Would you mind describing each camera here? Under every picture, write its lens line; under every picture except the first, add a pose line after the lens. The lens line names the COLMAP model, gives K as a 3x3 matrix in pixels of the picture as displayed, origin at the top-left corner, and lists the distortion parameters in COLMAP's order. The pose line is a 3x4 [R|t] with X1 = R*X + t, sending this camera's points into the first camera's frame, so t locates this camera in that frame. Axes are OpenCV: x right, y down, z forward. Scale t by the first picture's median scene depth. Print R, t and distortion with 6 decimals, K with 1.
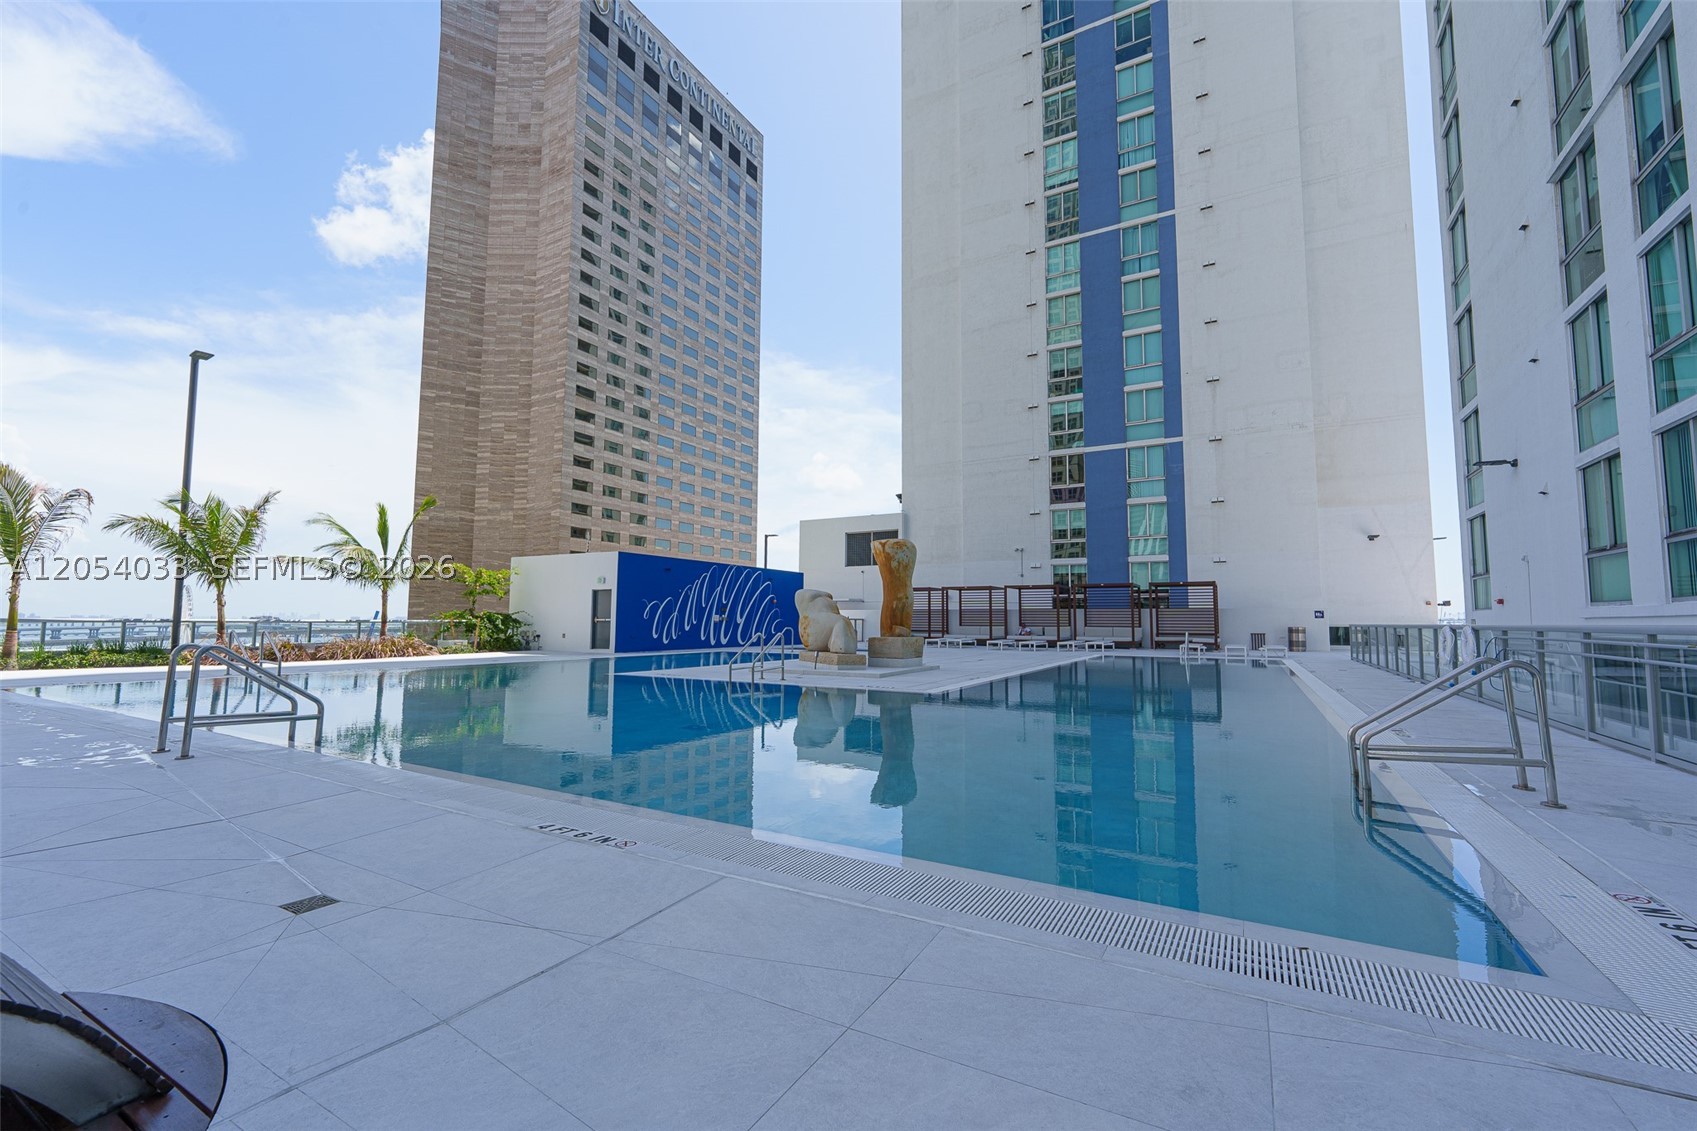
lens RADIAL K [[693.9, 0, 852.1], [0, 693.9, 567.5], [0, 0, 1]] dist [-0.000599, -0.000424]
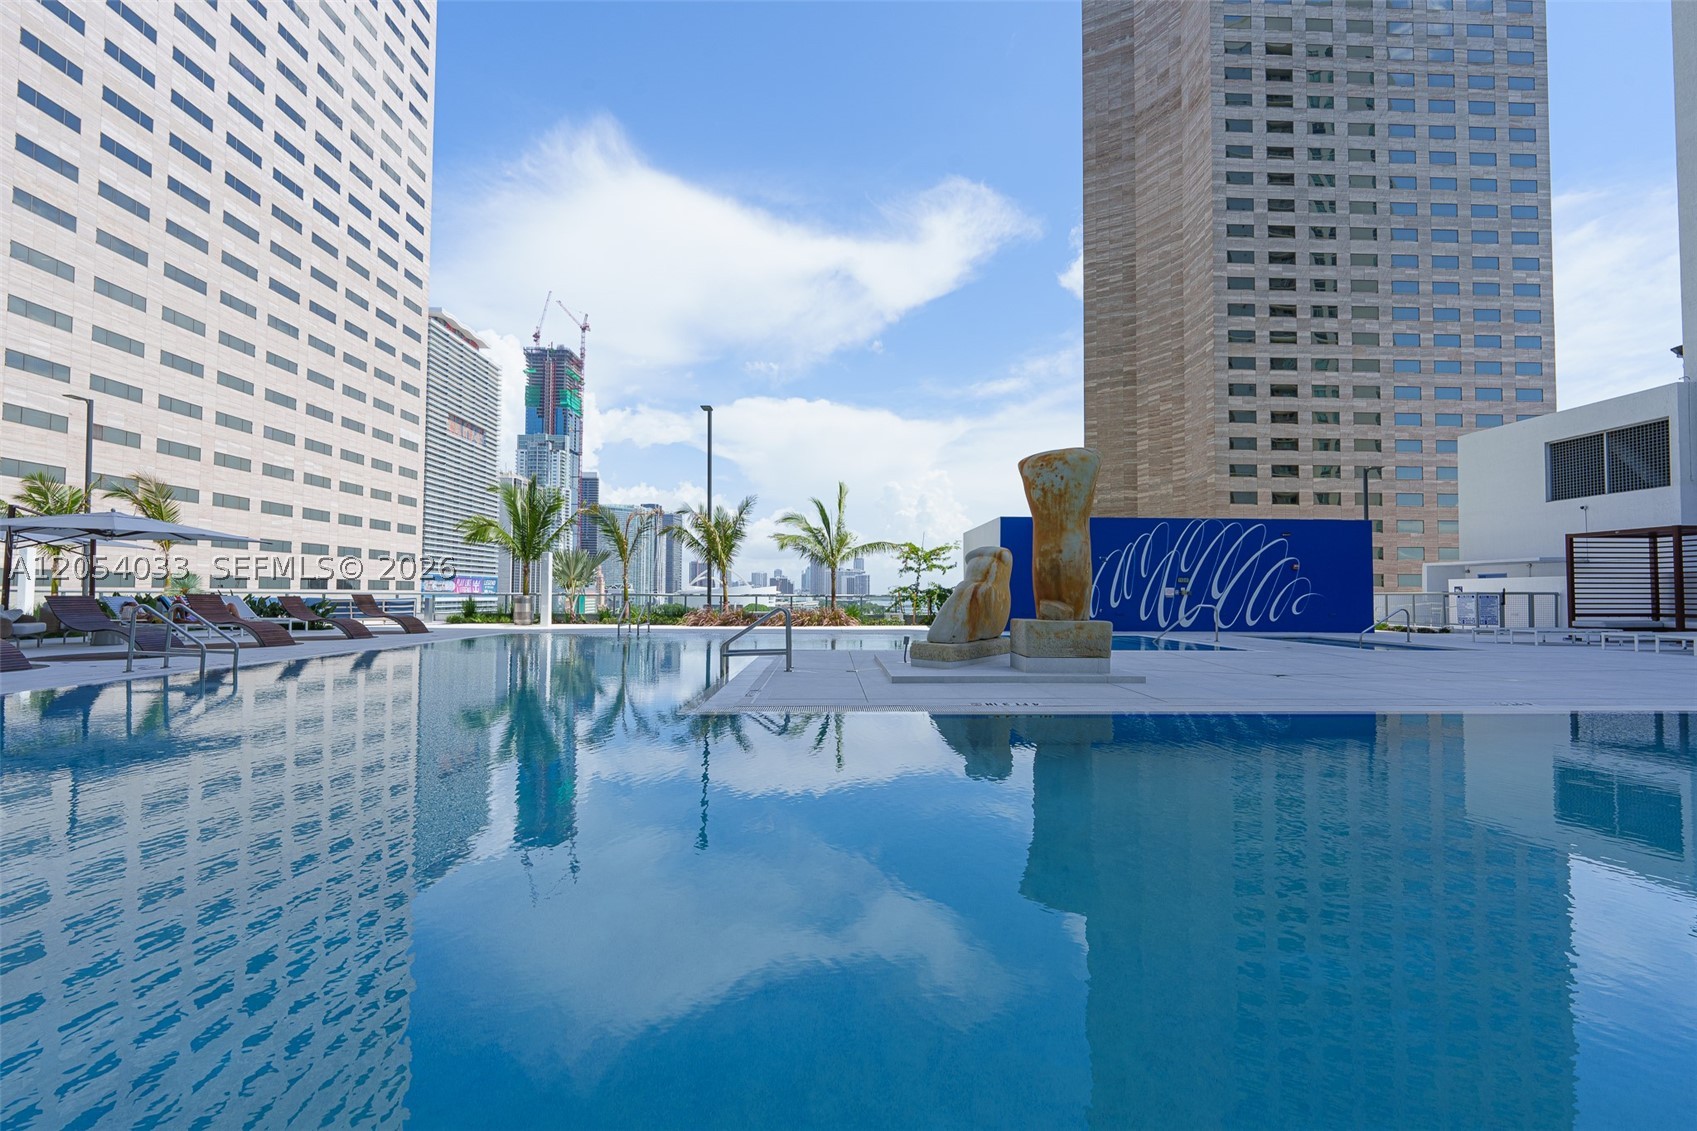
lens RADIAL K [[695.2, 0, 853.5], [0, 695.2, 571.7], [0, 0, 1]] dist [0.000472, -0.000405]
pose [[0.521623, -0.030916, -0.852616, 0.097184], [0.063461, 0.997981, 0.002639, 0.009893], [0.850813, -0.055484, 0.522532, 0.114366]]
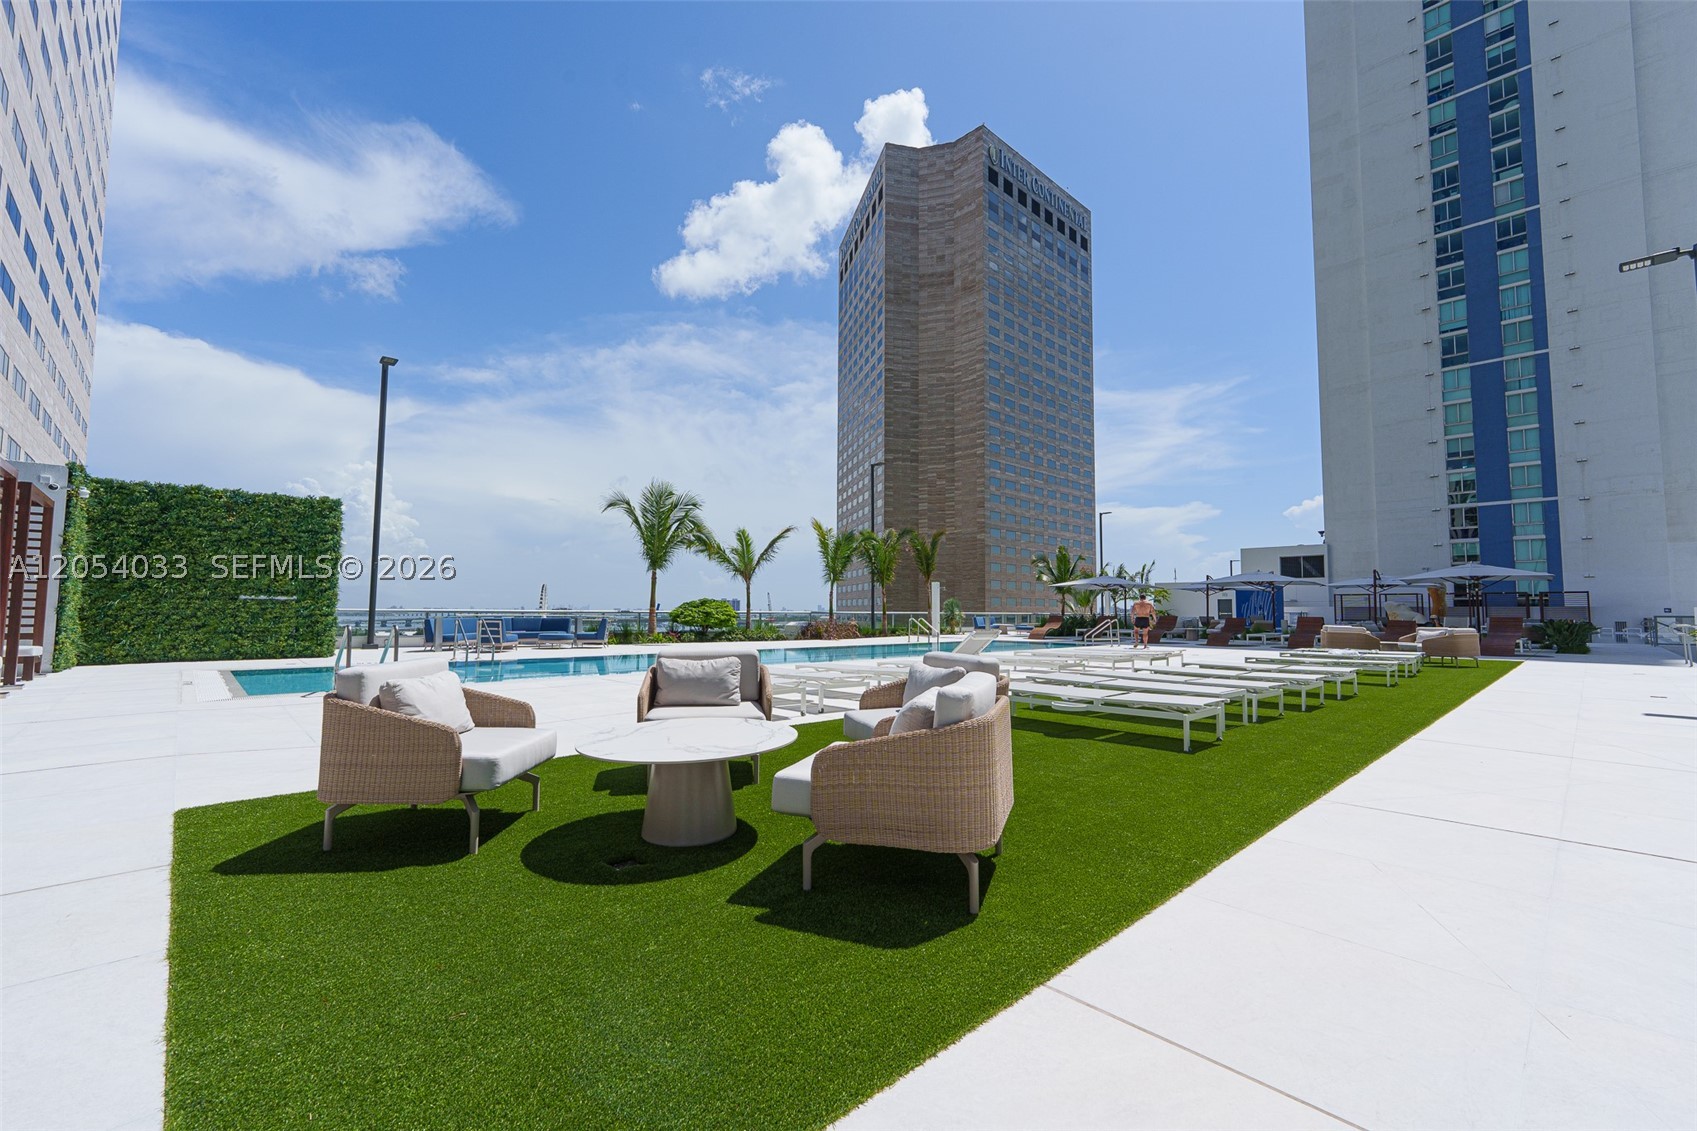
lens RADIAL K [[708.7, 0, 846.7], [0, 708.7, 566.3], [0, 0, 1]] dist [0.002432, -0.000500]
pose [[0.955839, -0.017896, -0.293345, -0.257189], [0.021137, 0.999746, 0.007881, -0.033788], [0.293129, -0.013734, 0.955974, -0.438375]]
